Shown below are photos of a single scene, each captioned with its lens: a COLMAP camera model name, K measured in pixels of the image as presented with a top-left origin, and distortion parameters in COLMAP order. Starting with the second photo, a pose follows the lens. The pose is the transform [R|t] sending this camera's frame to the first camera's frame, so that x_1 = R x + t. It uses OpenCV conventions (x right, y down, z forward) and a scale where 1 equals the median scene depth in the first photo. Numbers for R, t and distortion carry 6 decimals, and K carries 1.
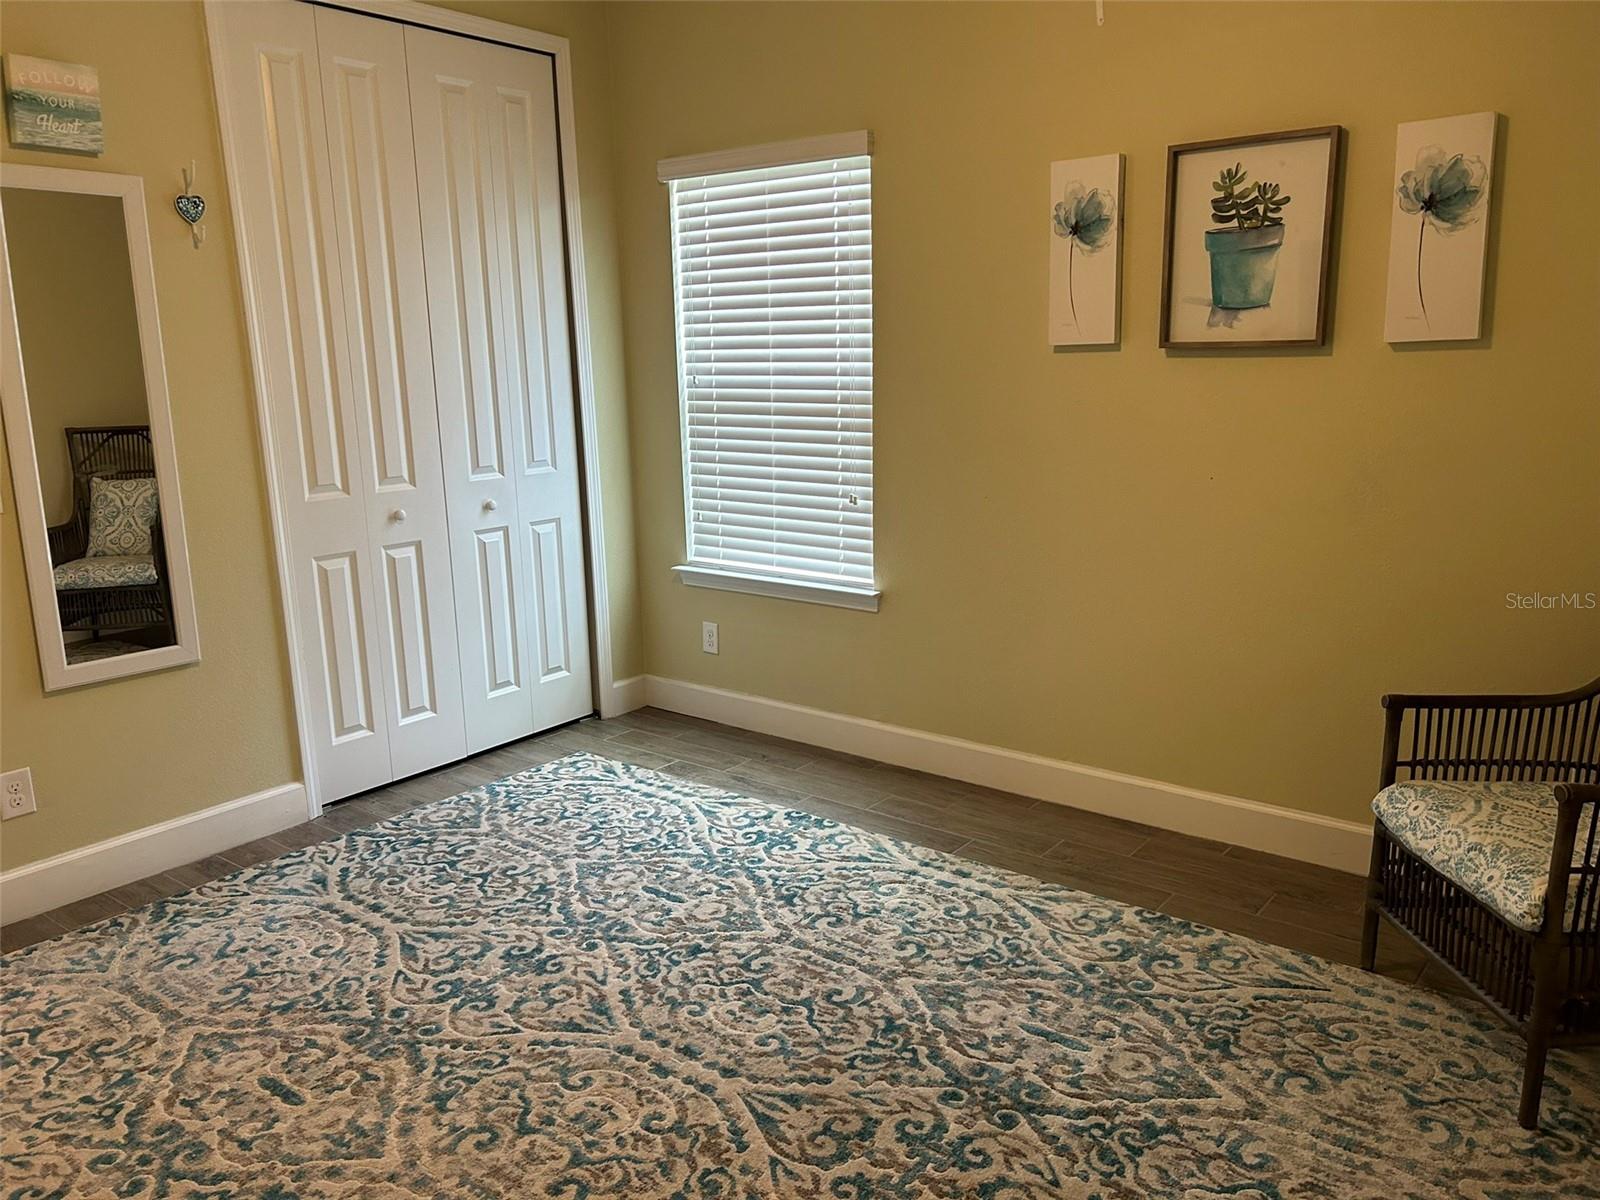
lens RADIAL K [[1203.4, 0, 795.2], [0, 1203.4, 605.2], [0, 0, 1]] dist [0.087681, -0.101778]
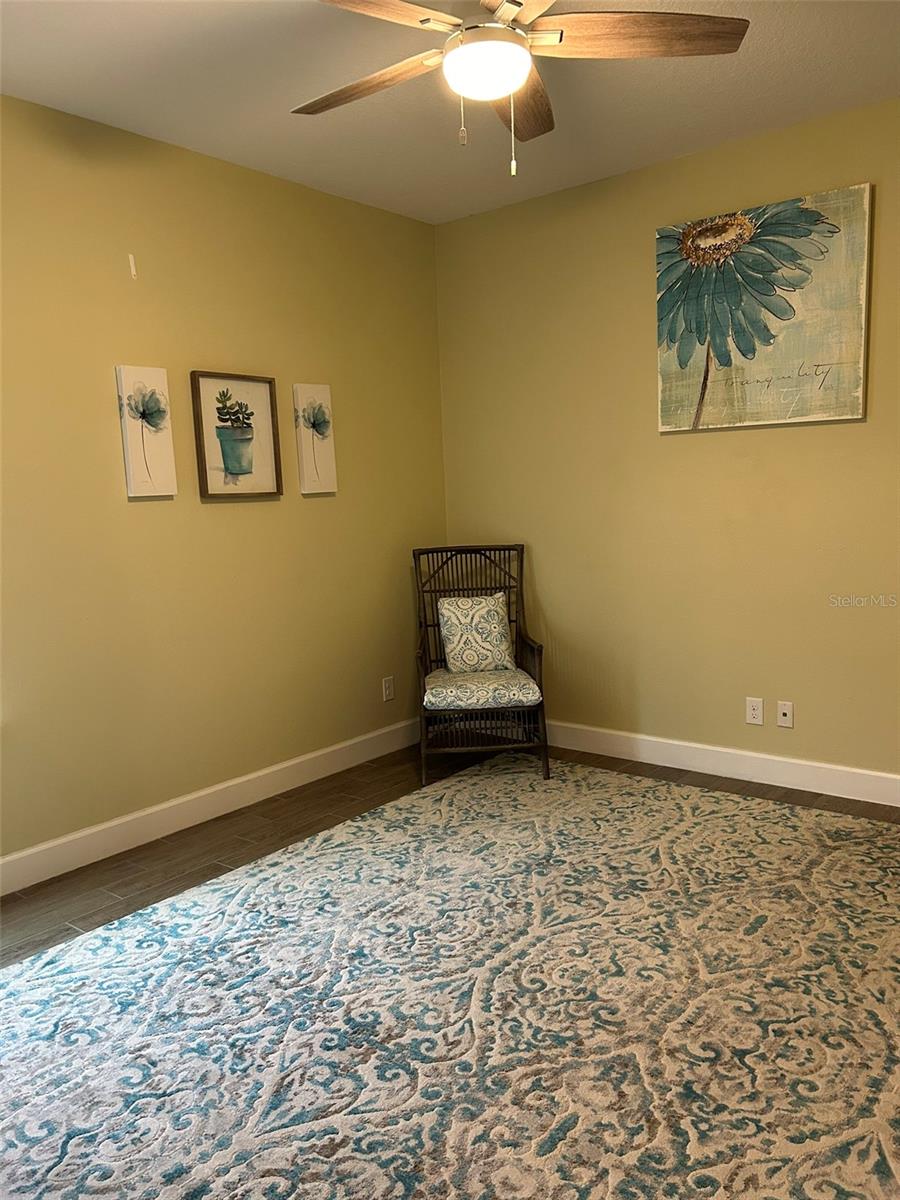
lens RADIAL K [[902.6, 0, 454.6], [0, 902.6, 609.6], [0, 0, 1]] dist [0.087681, -0.101778]
pose [[0.022746, -0.118353, 0.992711, -0.898131], [0.246693, 0.962927, 0.109149, -0.128730], [-0.968827, 0.242412, 0.051099, 0.703952]]
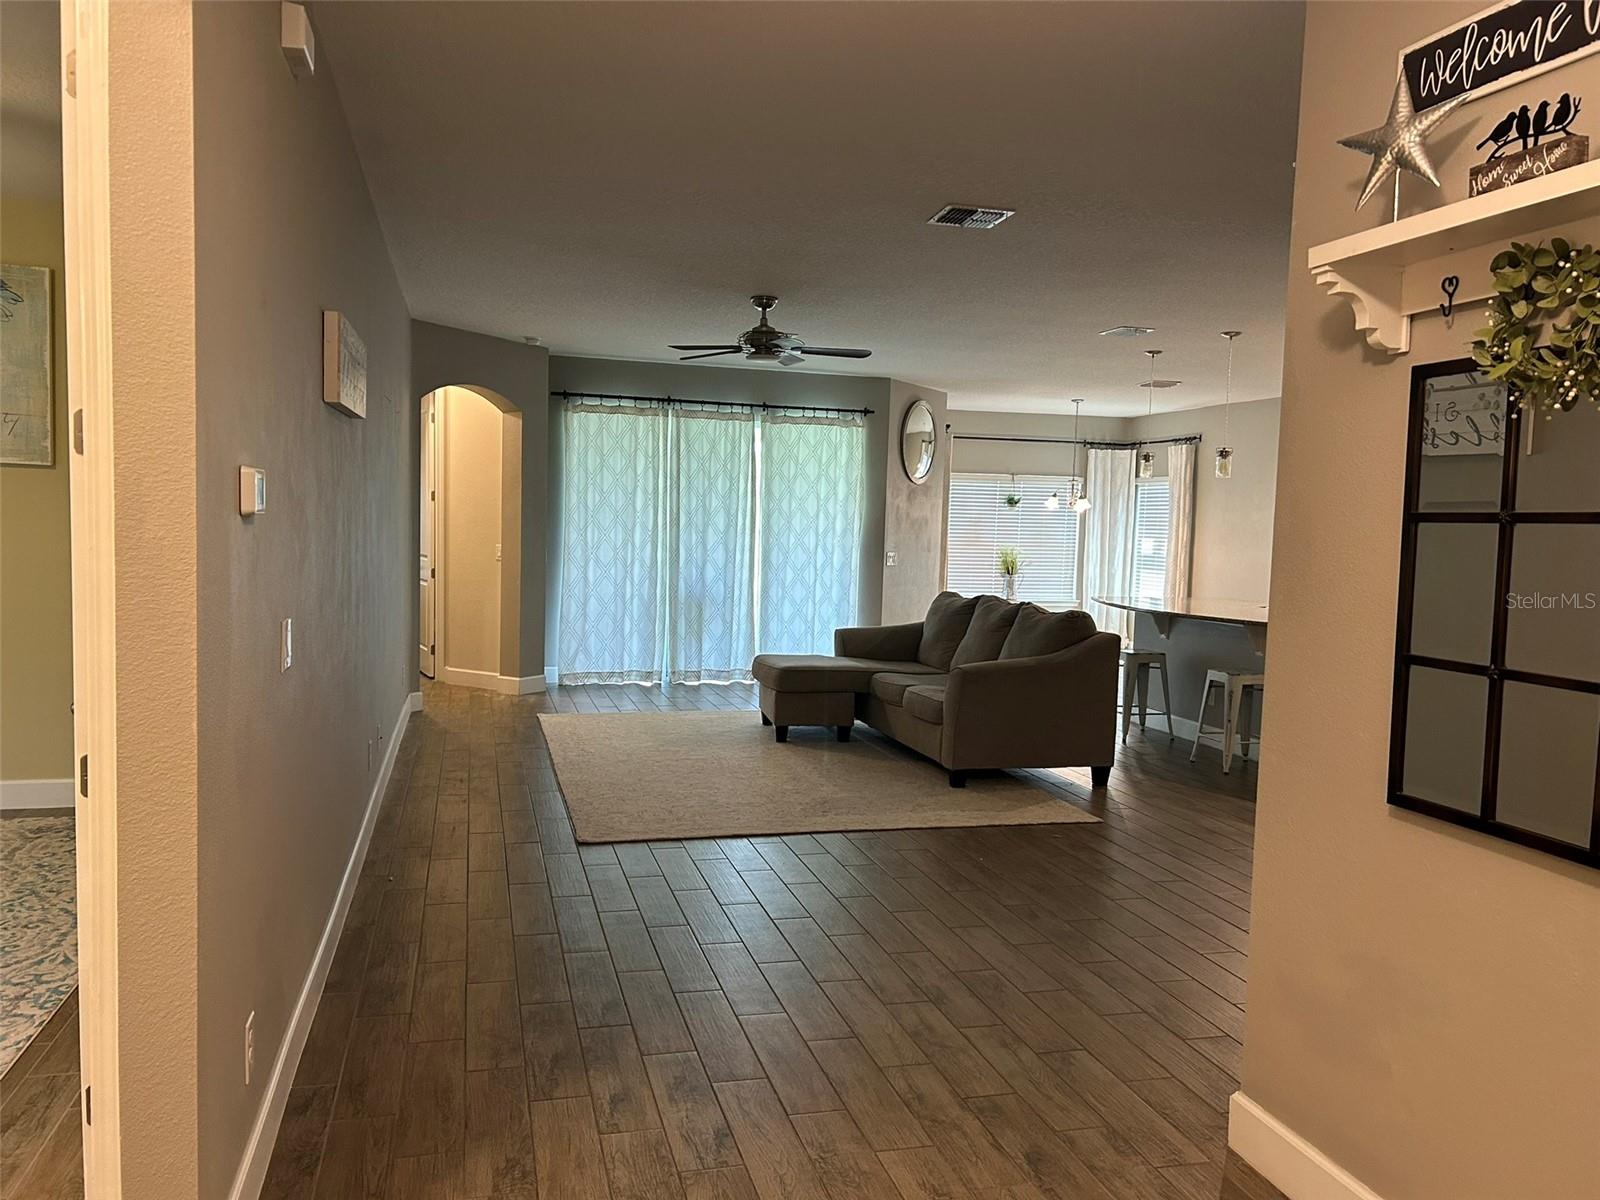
lens RADIAL K [[1203.4, 0, 795.2], [0, 1203.4, 611.0], [0, 0, 1]] dist [0.087681, -0.101778]
pose [[-0.793294, -0.055700, 0.606285, -1.655674], [0.108800, 0.966808, 0.231181, -0.198110], [-0.599038, 0.249359, -0.760903, 0.965097]]
